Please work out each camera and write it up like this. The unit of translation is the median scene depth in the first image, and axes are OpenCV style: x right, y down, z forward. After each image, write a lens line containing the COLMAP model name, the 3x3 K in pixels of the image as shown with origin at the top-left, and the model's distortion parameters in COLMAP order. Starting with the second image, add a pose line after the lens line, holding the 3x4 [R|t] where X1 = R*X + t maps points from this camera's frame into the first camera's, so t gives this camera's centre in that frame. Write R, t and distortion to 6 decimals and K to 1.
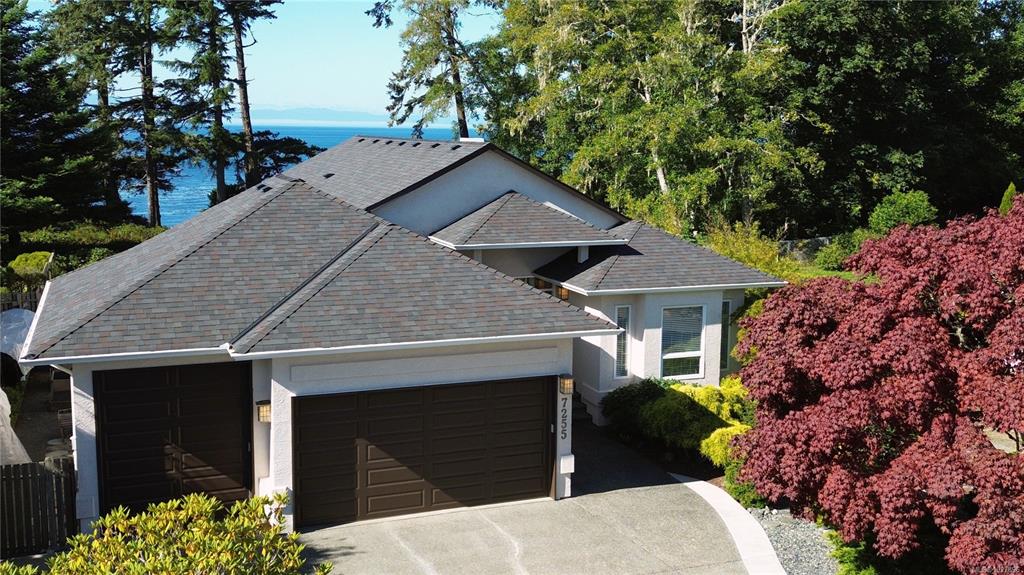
lens RADIAL K [[1051.1, 0, 514.2], [0, 1051.1, 284.8], [0, 0, 1]] dist [0.162799, -0.347583]
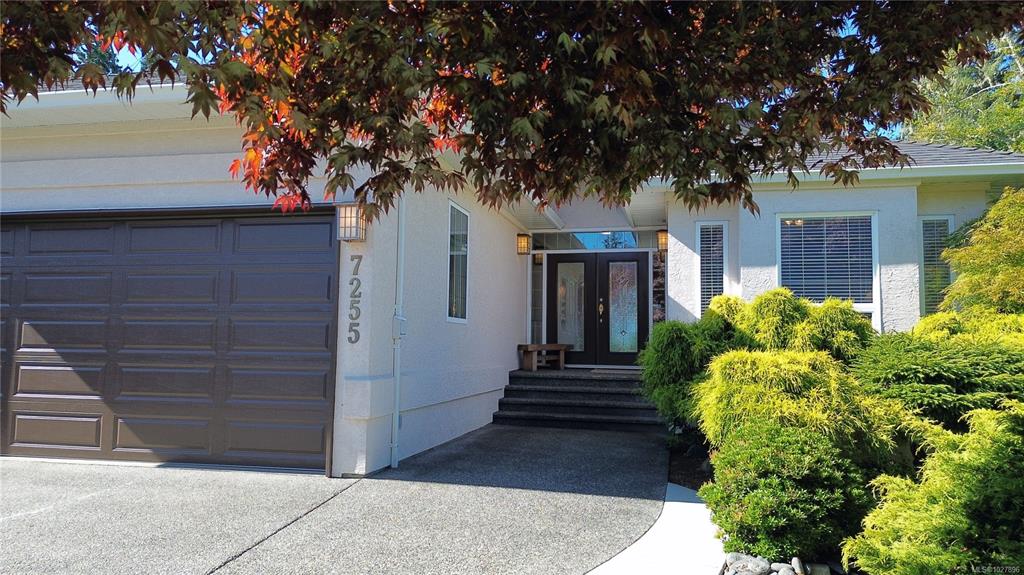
lens RADIAL K [[721.4, 0, 514.9], [0, 721.4, 286.3], [0, 0, 1]] dist [0.072443, -0.064391]
pose [[0.833181, -0.045221, -0.551149, 0.264457], [-0.088748, 0.972798, -0.213979, 0.170039], [0.545833, 0.227197, 0.806504, 0.712944]]
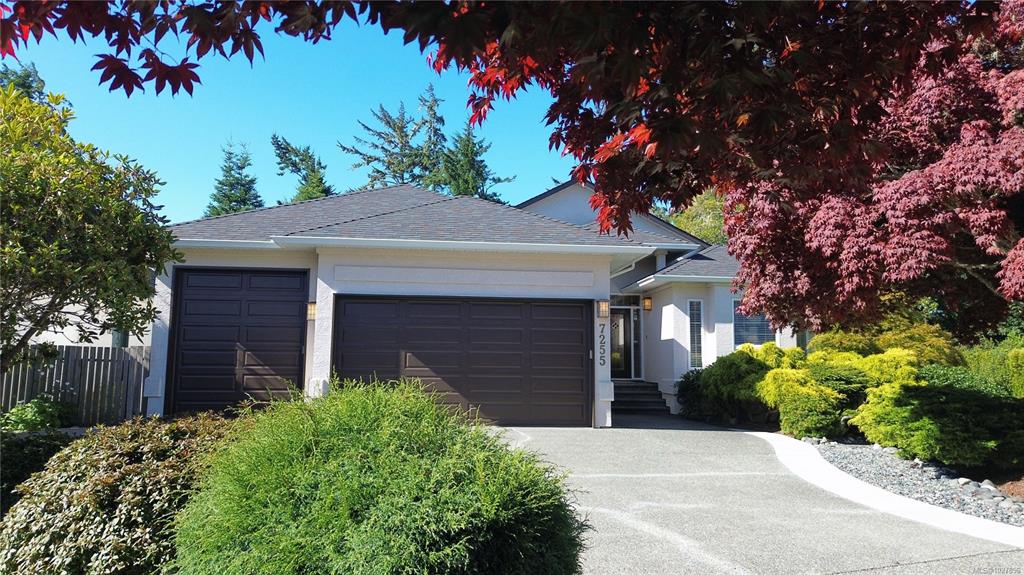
lens RADIAL K [[723.1, 0, 514.9], [0, 723.1, 286.4], [0, 0, 1]] dist [0.077112, -0.077647]
pose [[0.964540, -0.029485, -0.262286, 0.138270], [-0.040913, 0.965027, -0.258939, 0.235833], [0.260748, 0.260488, 0.929600, 0.292274]]
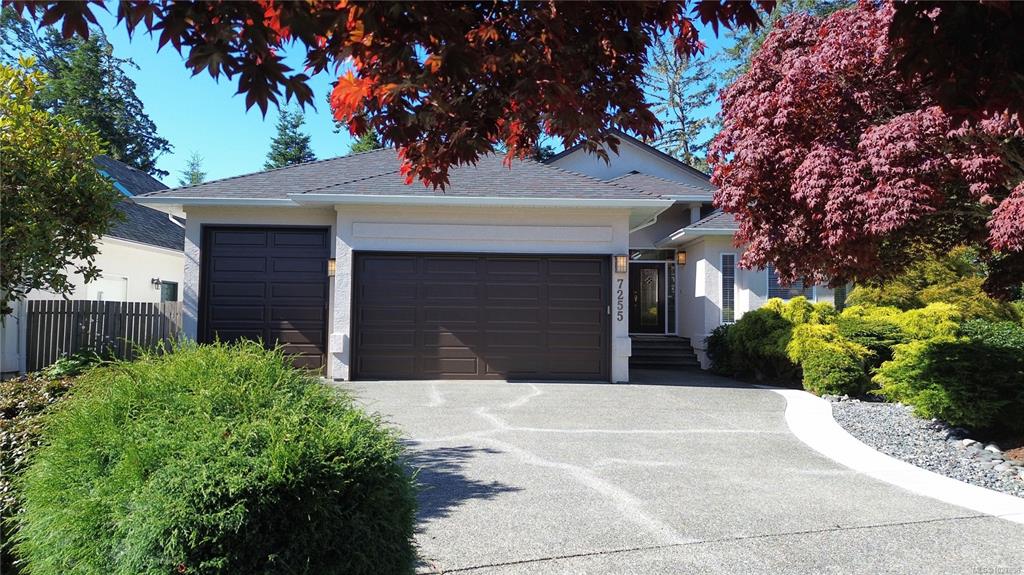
lens RADIAL K [[721.4, 0, 514.9], [0, 721.4, 286.3], [0, 0, 1]] dist [0.072443, -0.064391]
pose [[0.938177, -0.015856, -0.345791, 0.175206], [-0.054806, 0.979546, -0.193613, 0.232039], [0.341788, 0.200595, 0.918119, 0.308384]]
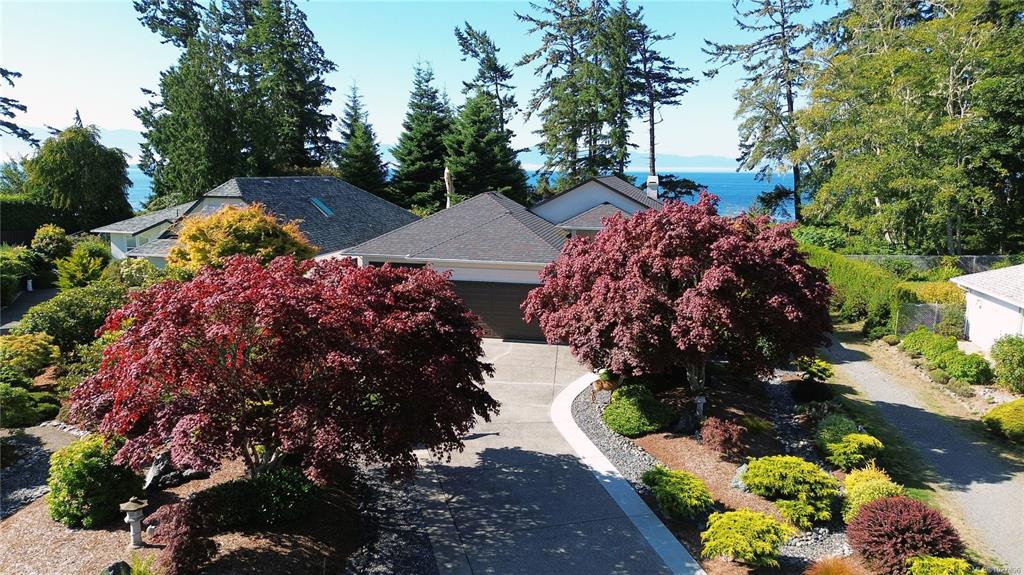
lens RADIAL K [[723.1, 0, 514.9], [0, 723.1, 286.4], [0, 0, 1]] dist [0.077112, -0.077647]
pose [[0.848110, 0.086411, -0.522726, 0.673866], [-0.083382, 0.996085, 0.029375, 0.047269], [0.523218, 0.018673, 0.851994, -0.257391]]
